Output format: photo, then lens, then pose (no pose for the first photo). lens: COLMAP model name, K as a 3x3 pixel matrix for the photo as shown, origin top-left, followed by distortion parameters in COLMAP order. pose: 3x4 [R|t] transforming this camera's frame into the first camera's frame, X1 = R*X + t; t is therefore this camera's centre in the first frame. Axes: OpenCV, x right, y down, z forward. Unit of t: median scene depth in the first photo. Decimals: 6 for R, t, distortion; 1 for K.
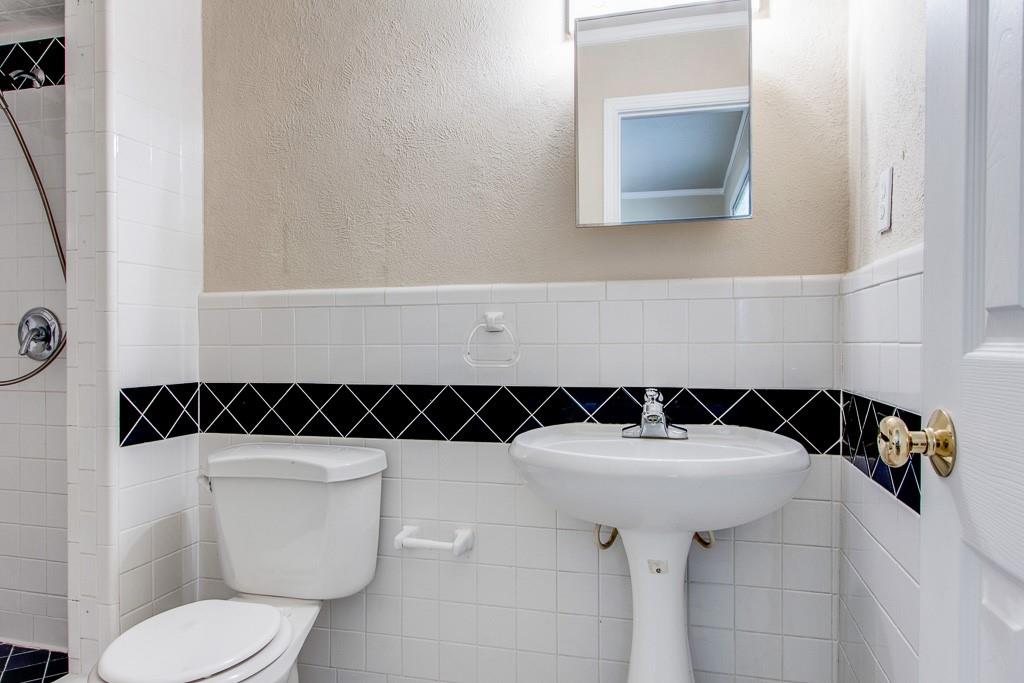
lens RADIAL K [[660.2, 0, 511.3], [0, 660.2, 341.3], [0, 0, 1]] dist [0.003254, -0.003475]
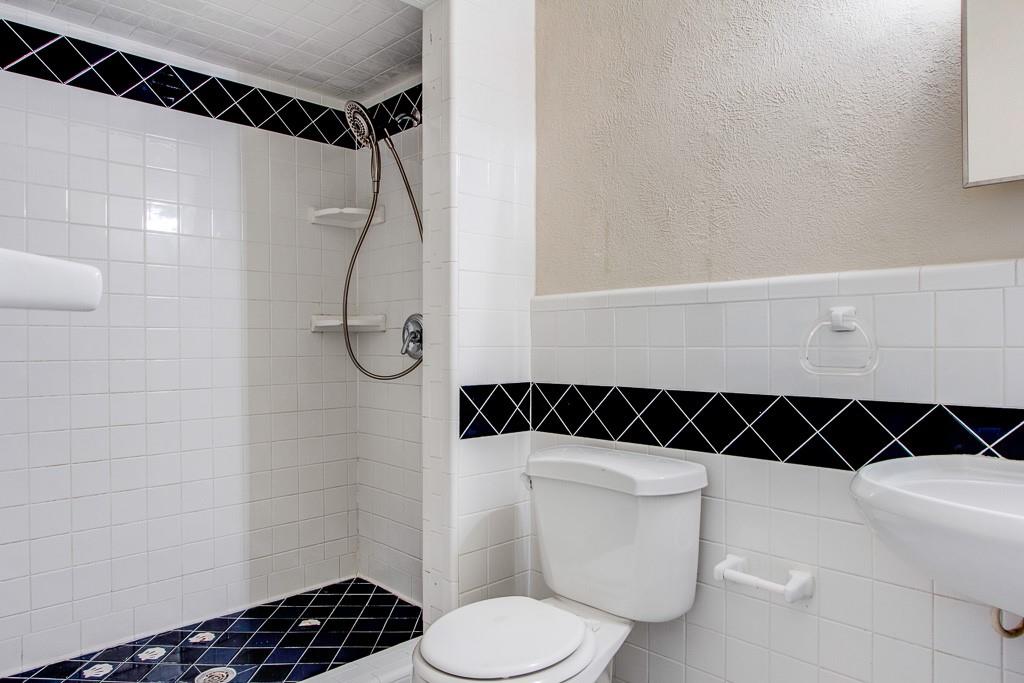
lens RADIAL K [[660.2, 0, 510.7], [0, 660.2, 343.6], [0, 0, 1]] dist [0.003254, -0.003475]
pose [[0.853818, 0.002402, -0.520566, 0.046464], [-0.001542, 0.999997, 0.002084, -0.000774], [0.520570, -0.000977, 0.853819, 0.104311]]
